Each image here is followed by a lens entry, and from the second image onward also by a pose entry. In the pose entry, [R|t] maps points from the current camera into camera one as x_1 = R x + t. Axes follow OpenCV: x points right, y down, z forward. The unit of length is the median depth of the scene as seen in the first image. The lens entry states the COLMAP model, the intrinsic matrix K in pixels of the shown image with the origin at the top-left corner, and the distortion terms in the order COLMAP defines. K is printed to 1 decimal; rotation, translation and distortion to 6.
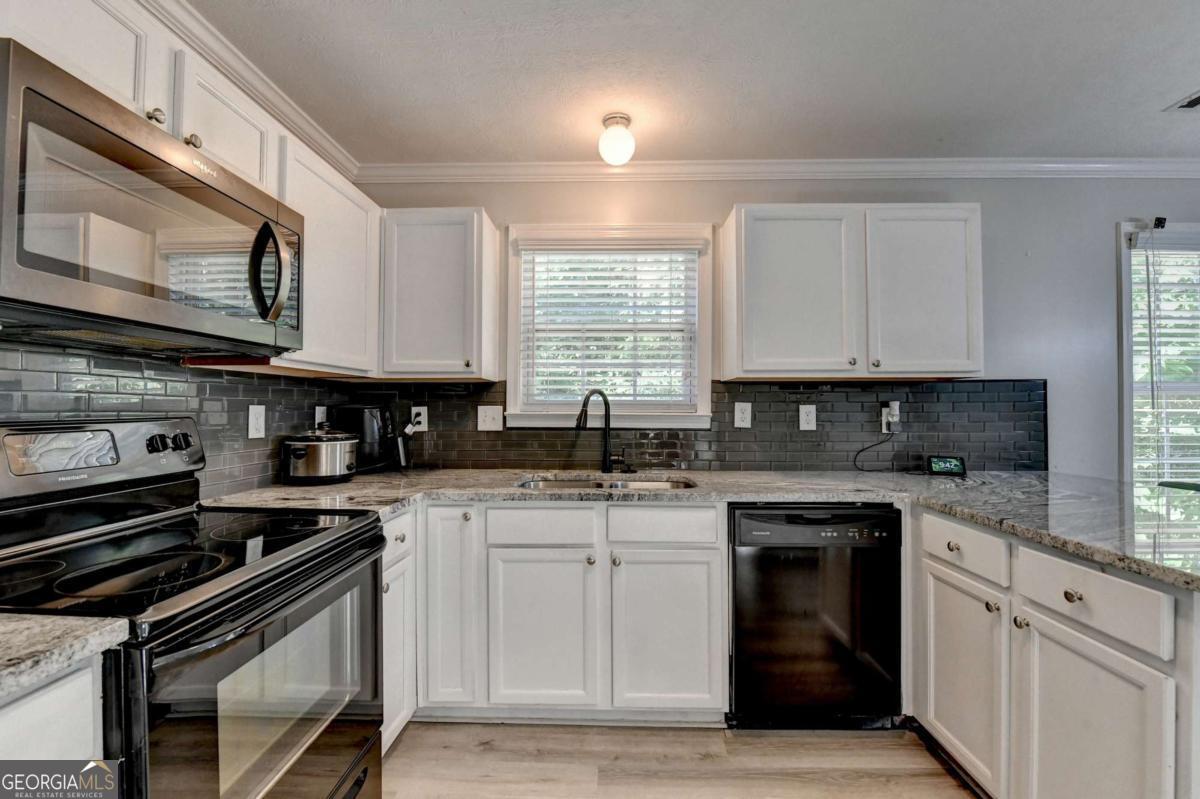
lens RADIAL K [[502.0, 0, 599.0], [0, 502.0, 401.8], [0, 0, 1]] dist [-0.016510, -0.000956]
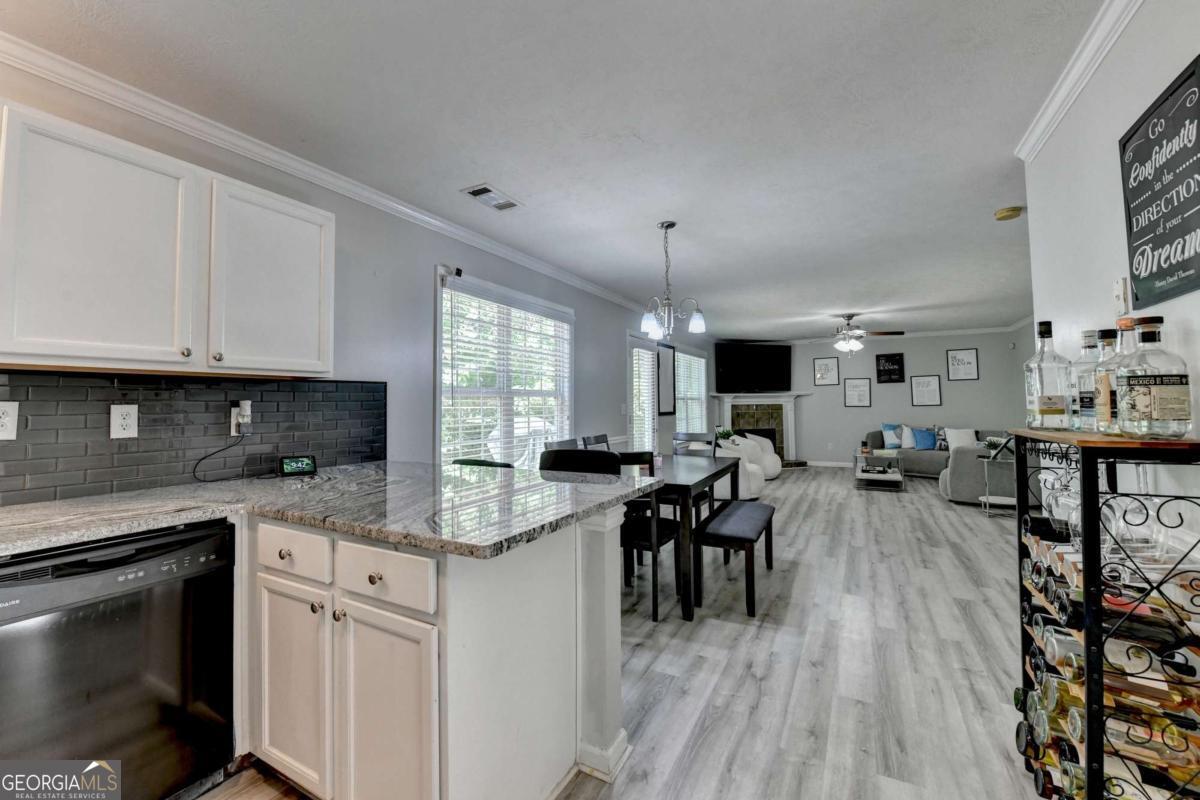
lens RADIAL K [[480.5, 0, 600.4], [0, 480.5, 387.4], [0, 0, 1]] dist [0.000083, -0.000081]
pose [[0.446859, 0.026992, 0.894197, 0.116261], [-0.002506, 0.999579, -0.028921, -0.001210], [-0.894601, 0.010682, 0.446739, 0.034806]]
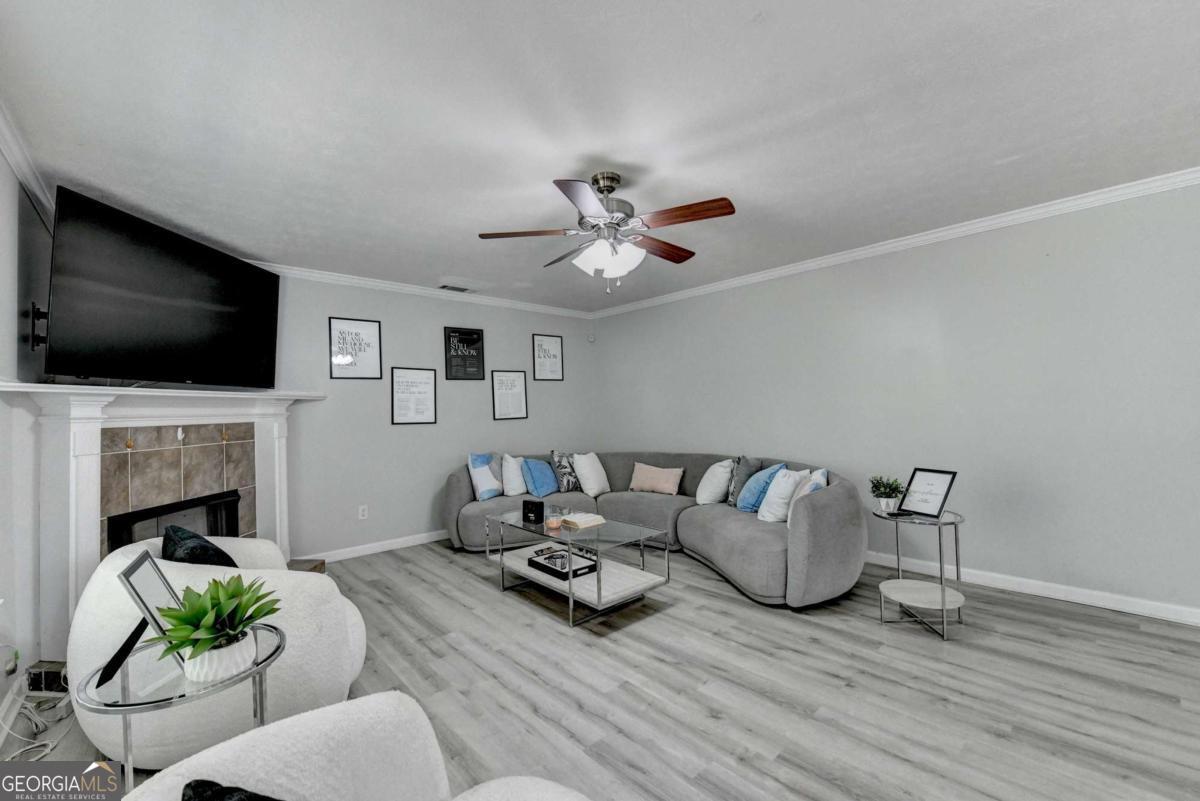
lens RADIAL K [[482.1, 0, 579.0], [0, 482.1, 400.0], [0, 0, 1]] dist [-0.013147, -0.000237]
pose [[-0.679876, 0.030731, 0.732682, 0.519544], [0.013569, 0.999478, -0.029330, -0.000010], [-0.733201, -0.009999, -0.679938, 0.152488]]
